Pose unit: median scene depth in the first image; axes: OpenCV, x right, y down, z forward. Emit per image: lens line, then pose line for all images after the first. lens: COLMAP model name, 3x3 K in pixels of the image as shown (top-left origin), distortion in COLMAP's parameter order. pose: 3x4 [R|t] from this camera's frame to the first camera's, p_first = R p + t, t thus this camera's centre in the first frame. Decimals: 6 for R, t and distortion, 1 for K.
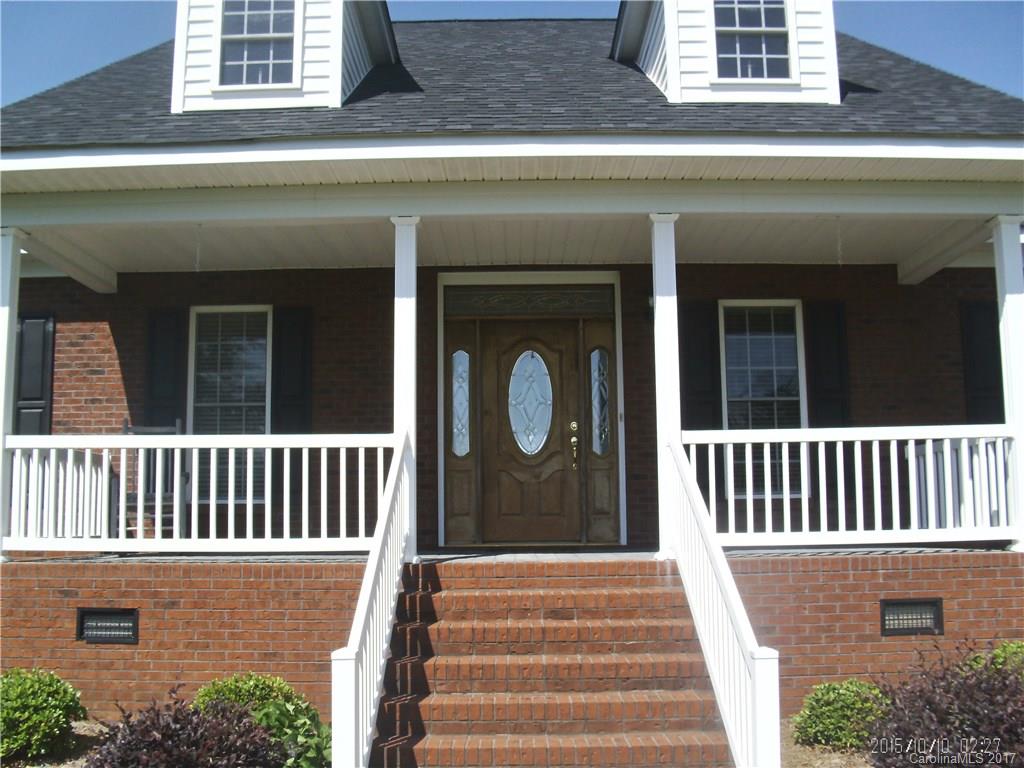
lens RADIAL K [[1008.6, 0, 509.4], [0, 1008.6, 404.4], [0, 0, 1]] dist [-0.152081, 0.123540]
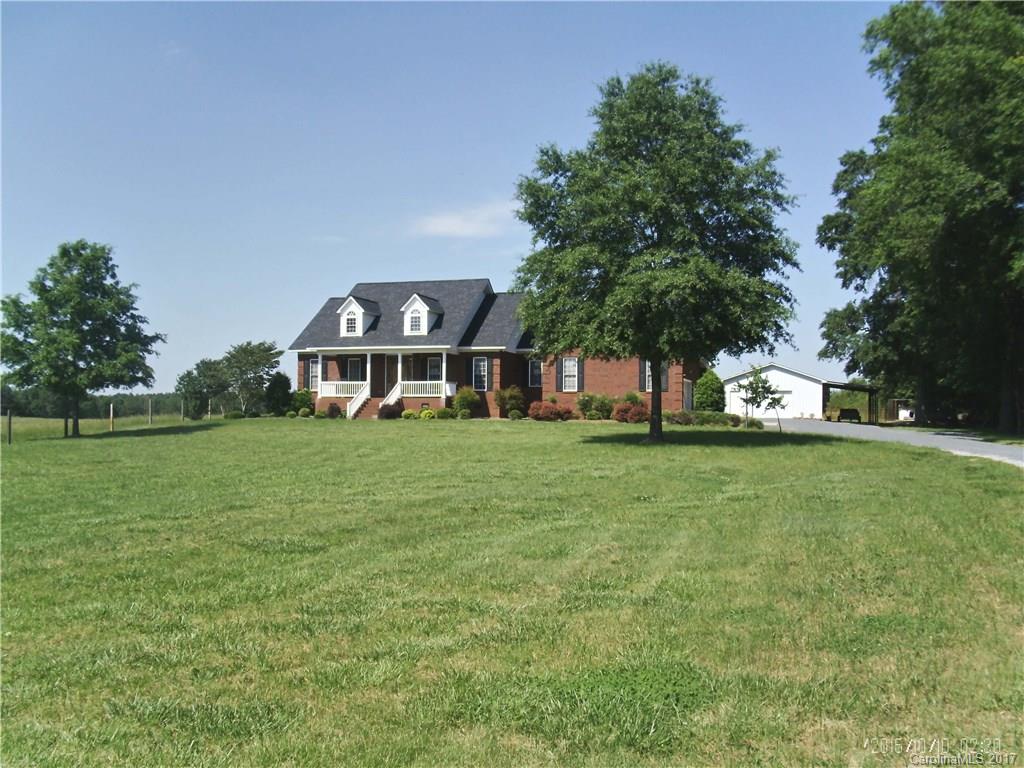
lens RADIAL K [[1008.6, 0, 509.4], [0, 1008.6, 404.4], [0, 0, 1]] dist [-0.152081, 0.123540]
pose [[0.961074, 0.013401, -0.275966, 2.830455], [0.016033, 0.994435, 0.104125, -0.538237], [0.275826, -0.104496, 0.955511, -5.639162]]
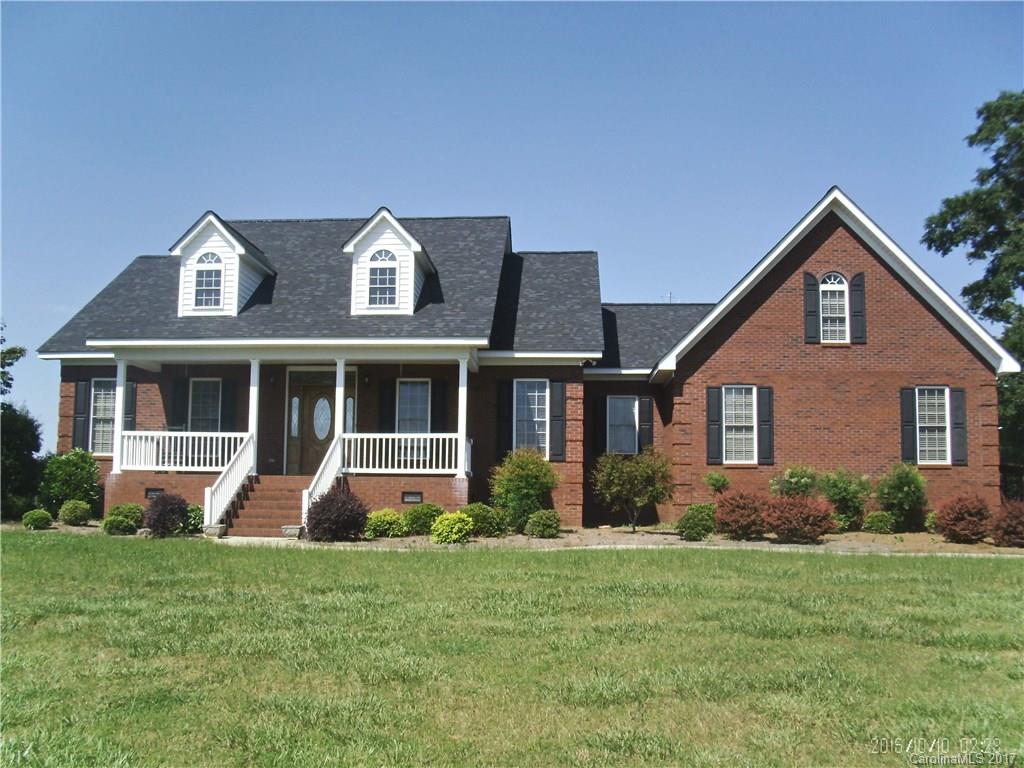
lens RADIAL K [[1008.6, 0, 509.4], [0, 1008.6, 404.4], [0, 0, 1]] dist [-0.152081, 0.123540]
pose [[0.998205, 0.015353, -0.057884, 0.763246], [-0.013985, 0.999615, 0.023960, -0.126010], [0.058229, -0.023107, 0.998036, -1.766803]]
